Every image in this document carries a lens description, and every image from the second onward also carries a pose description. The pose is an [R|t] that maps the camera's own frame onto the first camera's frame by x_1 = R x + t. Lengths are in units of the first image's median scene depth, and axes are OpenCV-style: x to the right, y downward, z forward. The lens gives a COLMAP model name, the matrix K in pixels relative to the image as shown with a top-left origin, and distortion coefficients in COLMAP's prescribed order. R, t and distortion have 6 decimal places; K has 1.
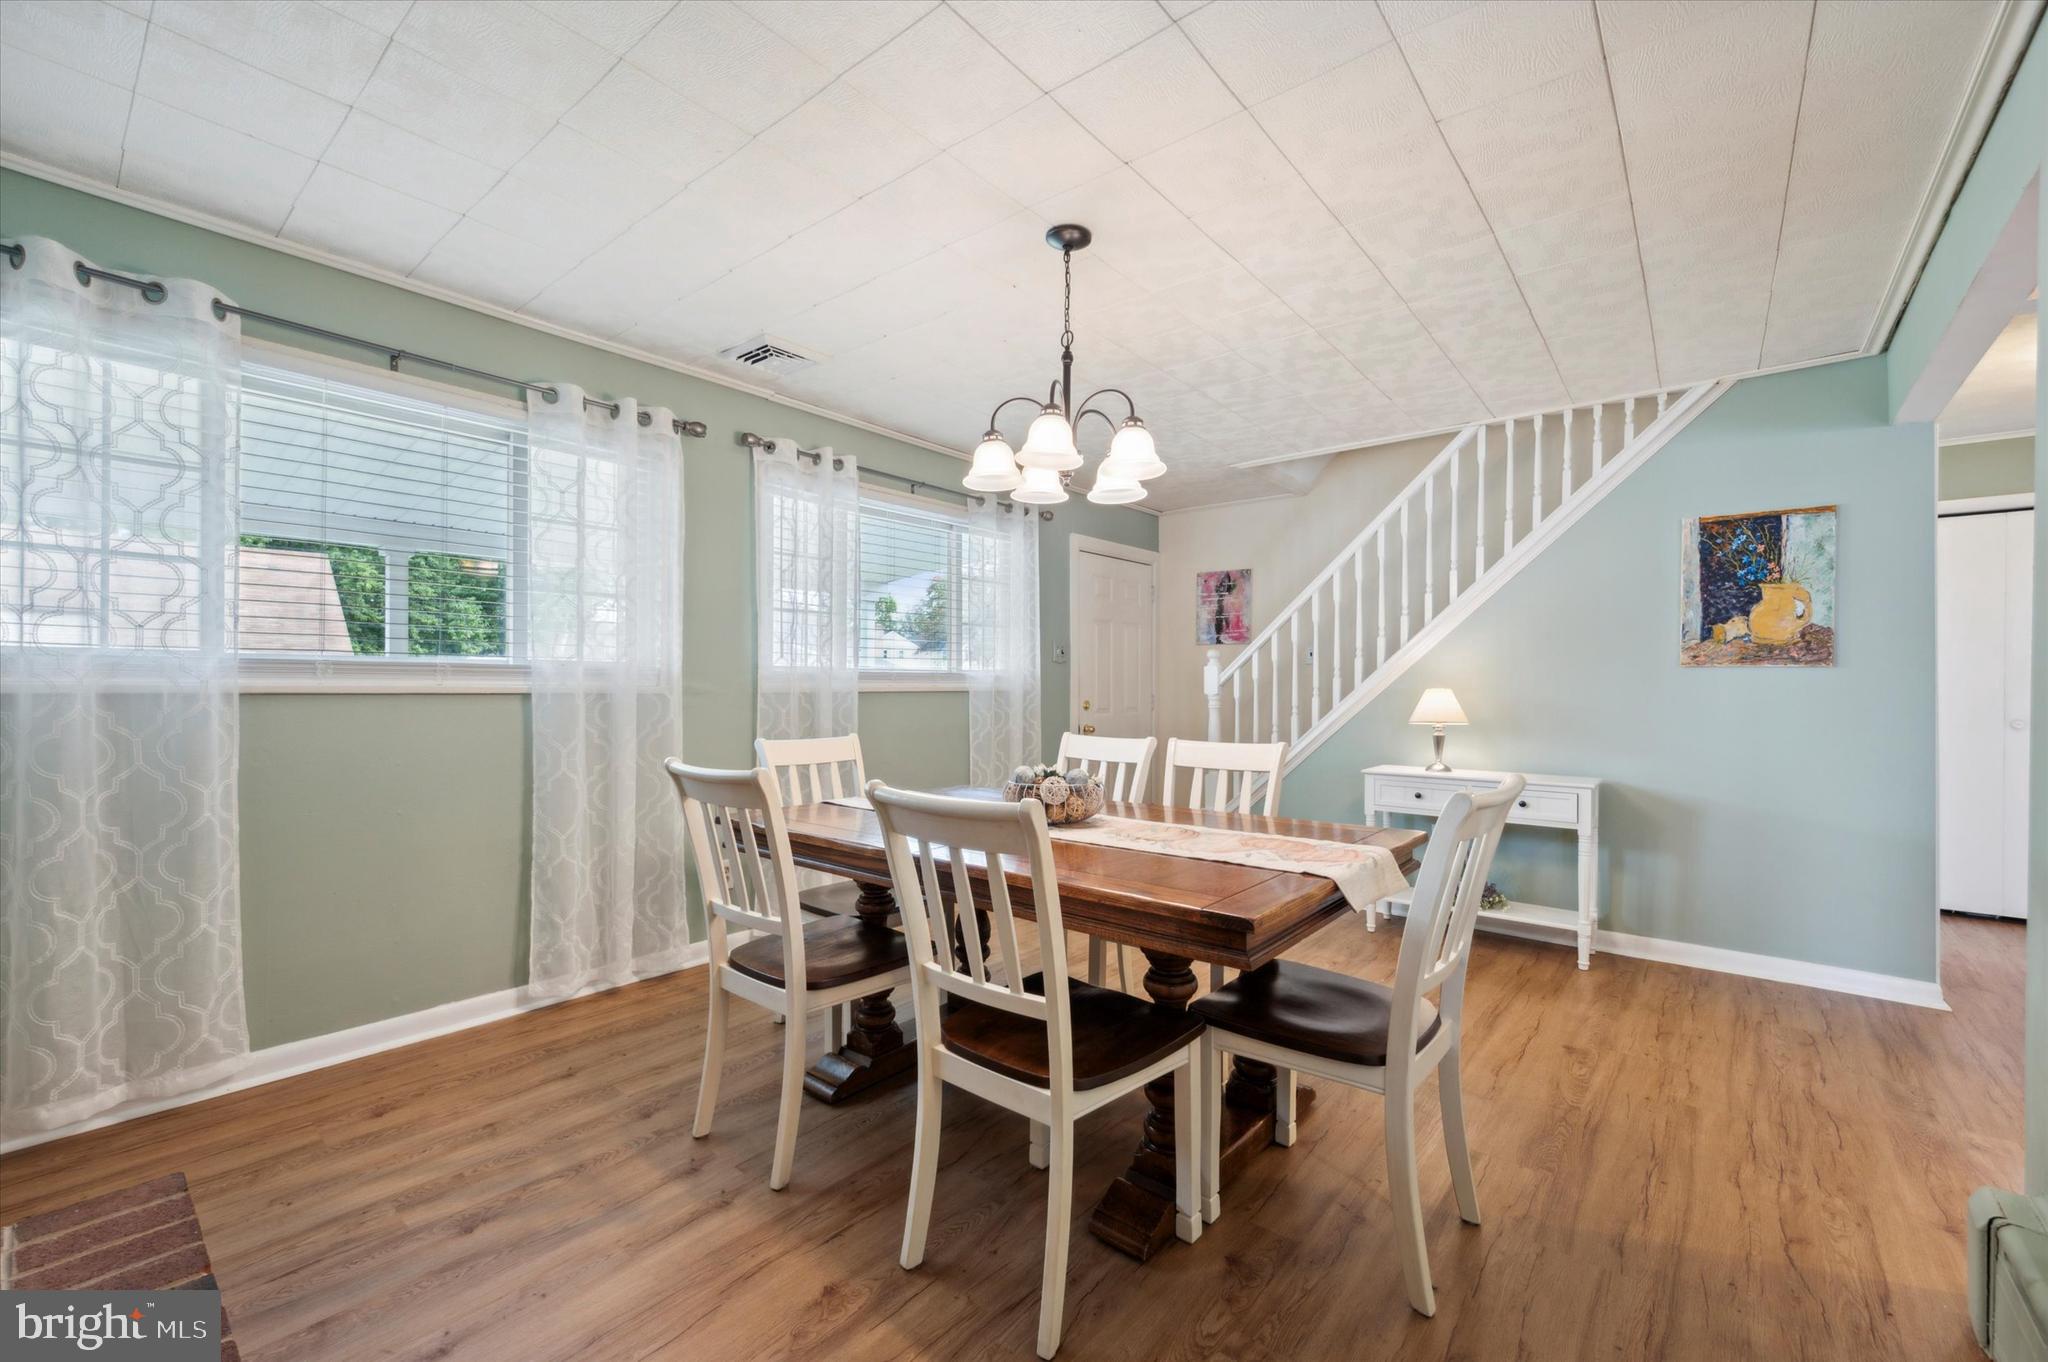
lens RADIAL K [[914.7, 0, 1035.2], [0, 914.7, 677.2], [0, 0, 1]] dist [-0.000176, -0.000012]
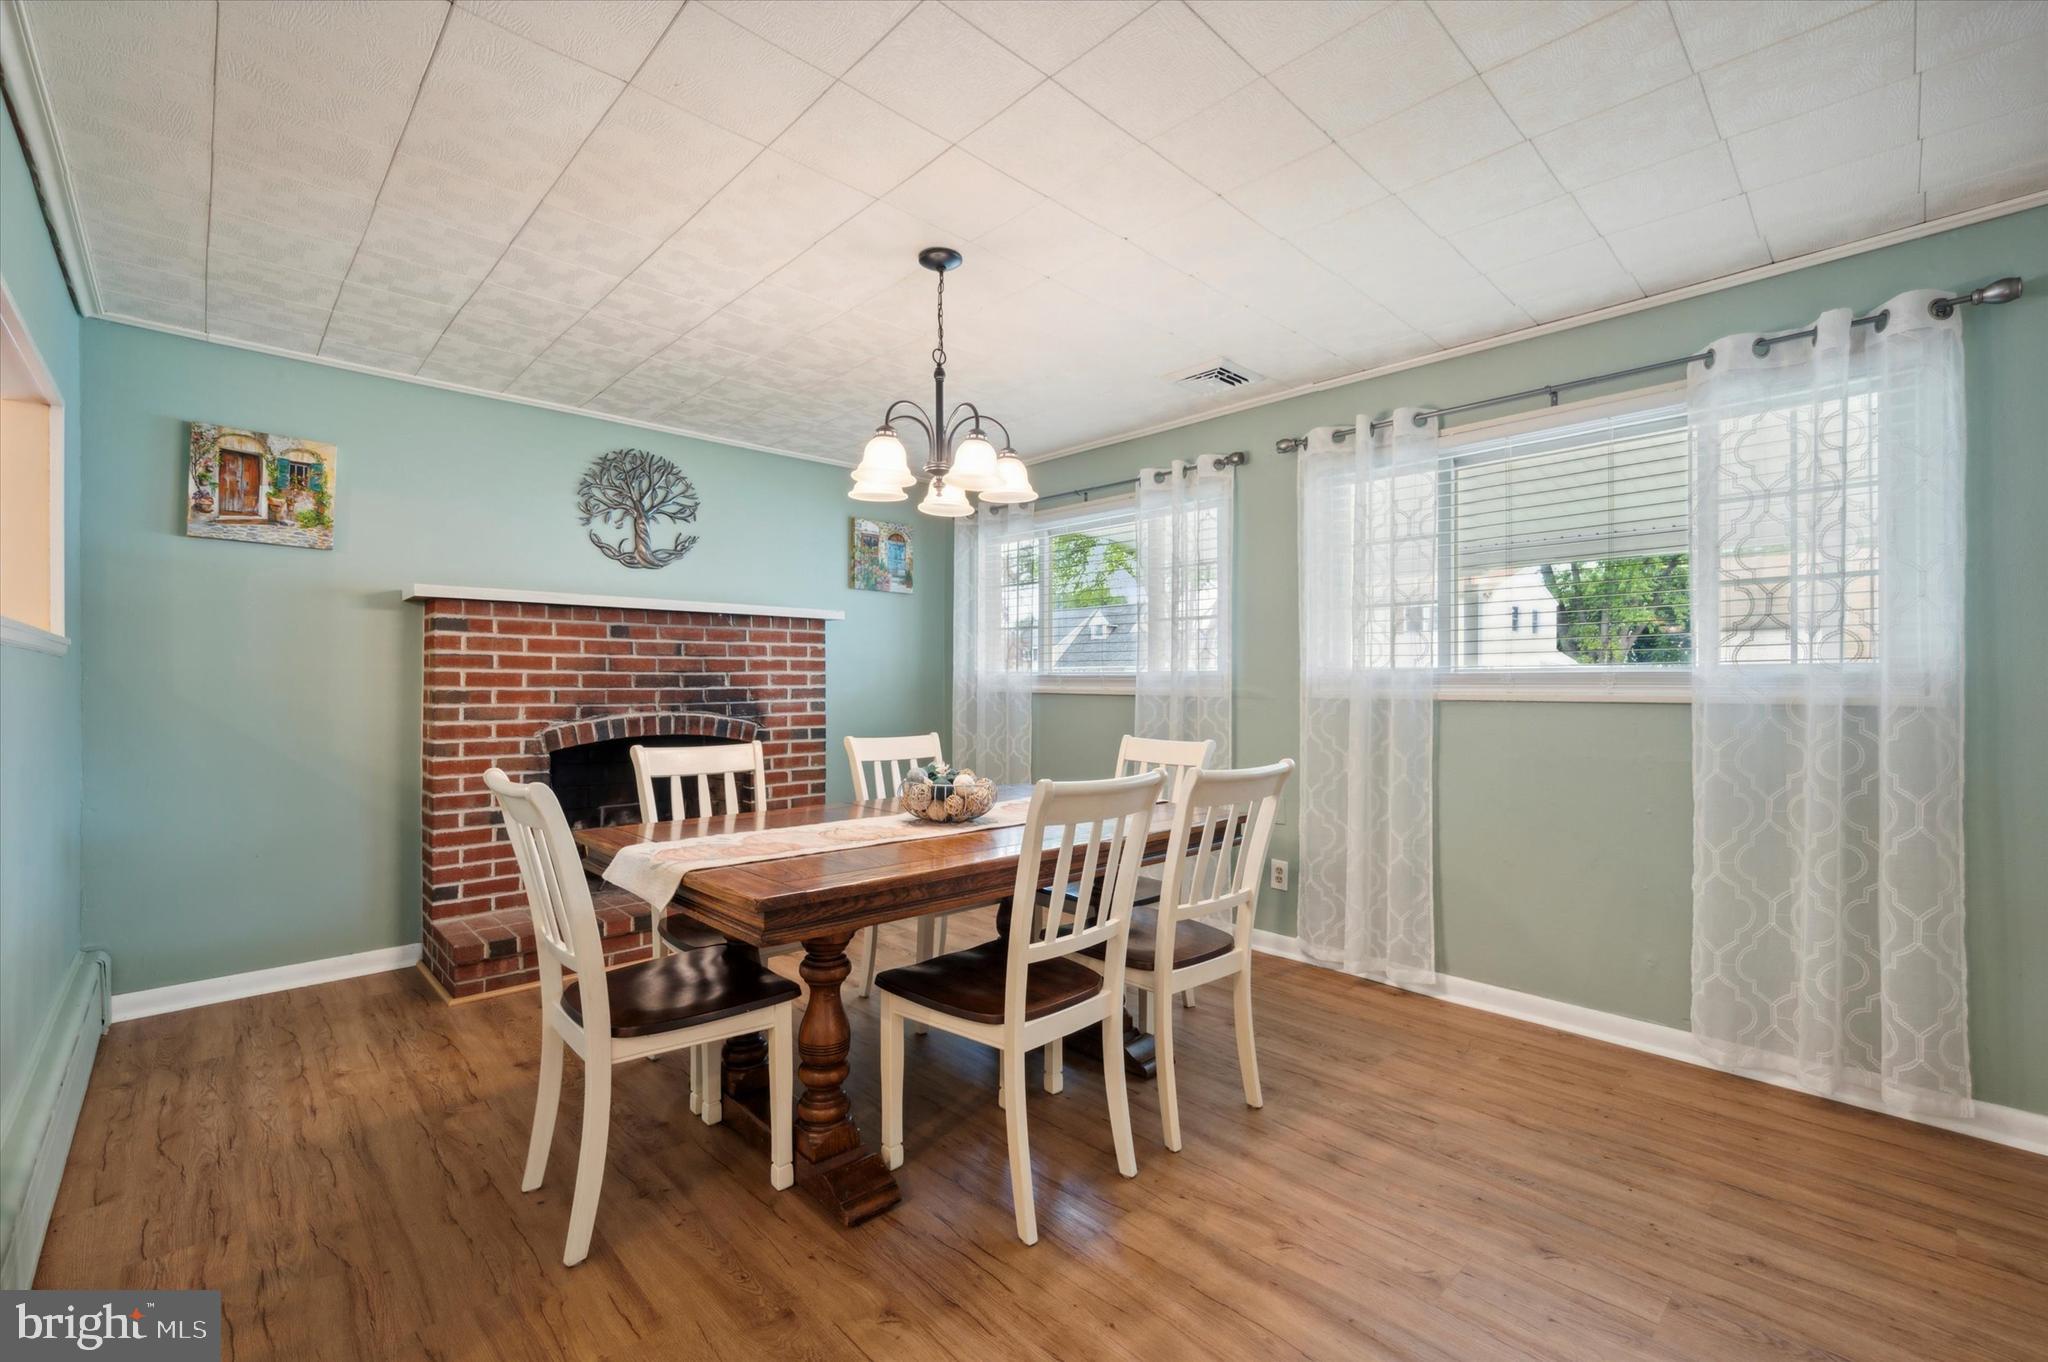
lens RADIAL K [[867.8, 0, 1034.2], [0, 867.8, 681.0], [0, 0, 1]] dist [0.001164, -0.000004]
pose [[-0.162649, -0.011946, -0.986612, 0.419355], [-0.000042, 0.999927, -0.012101, 0.006041], [0.986684, -0.001927, -0.162638, 0.557389]]
